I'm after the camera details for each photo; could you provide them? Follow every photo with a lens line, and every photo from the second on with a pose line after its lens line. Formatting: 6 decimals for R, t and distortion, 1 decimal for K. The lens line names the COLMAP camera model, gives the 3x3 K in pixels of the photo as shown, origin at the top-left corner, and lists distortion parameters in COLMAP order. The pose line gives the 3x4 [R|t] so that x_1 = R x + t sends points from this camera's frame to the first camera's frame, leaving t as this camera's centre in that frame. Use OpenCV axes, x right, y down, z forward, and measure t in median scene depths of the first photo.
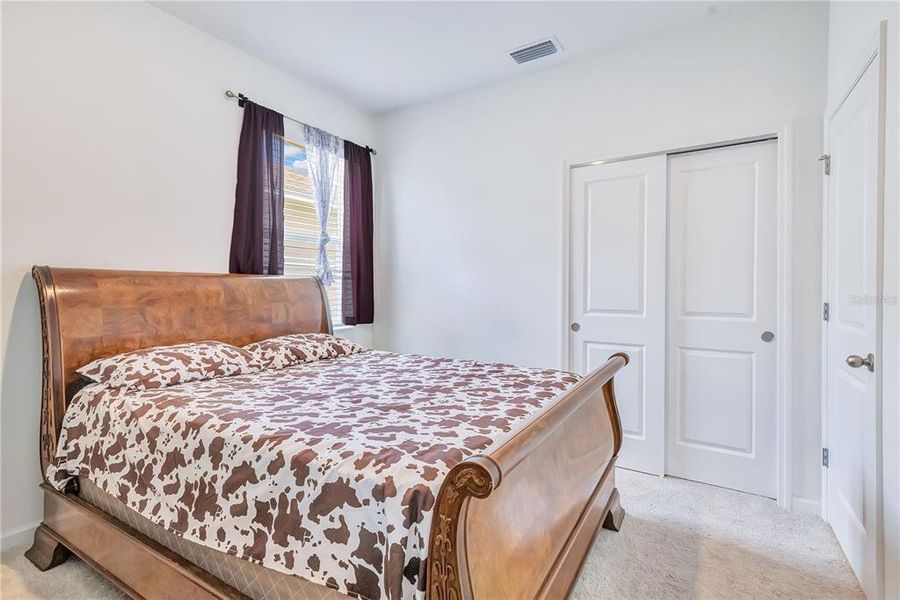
lens RADIAL K [[425.5, 0, 449.0], [0, 425.5, 296.3], [0, 0, 1]] dist [0.000038, 0.000220]
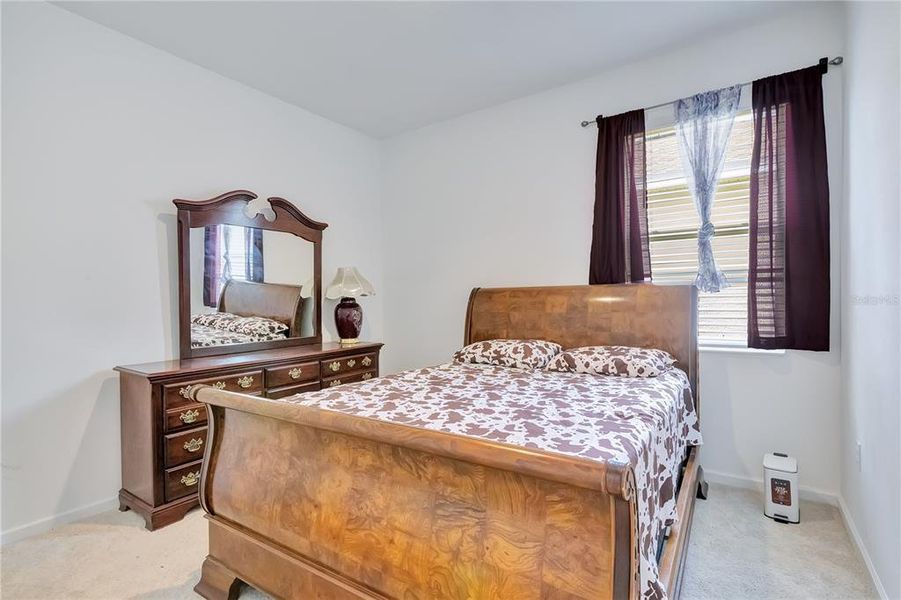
lens RADIAL K [[426.0, 0, 450.5], [0, 426.0, 304.6], [0, 0, 1]] dist [0.000038, 0.000220]
pose [[-0.041220, -0.001715, -0.999149, 0.609720], [-0.007839, 0.999968, -0.001393, 0.003286], [0.999119, 0.007775, -0.041232, 0.694906]]
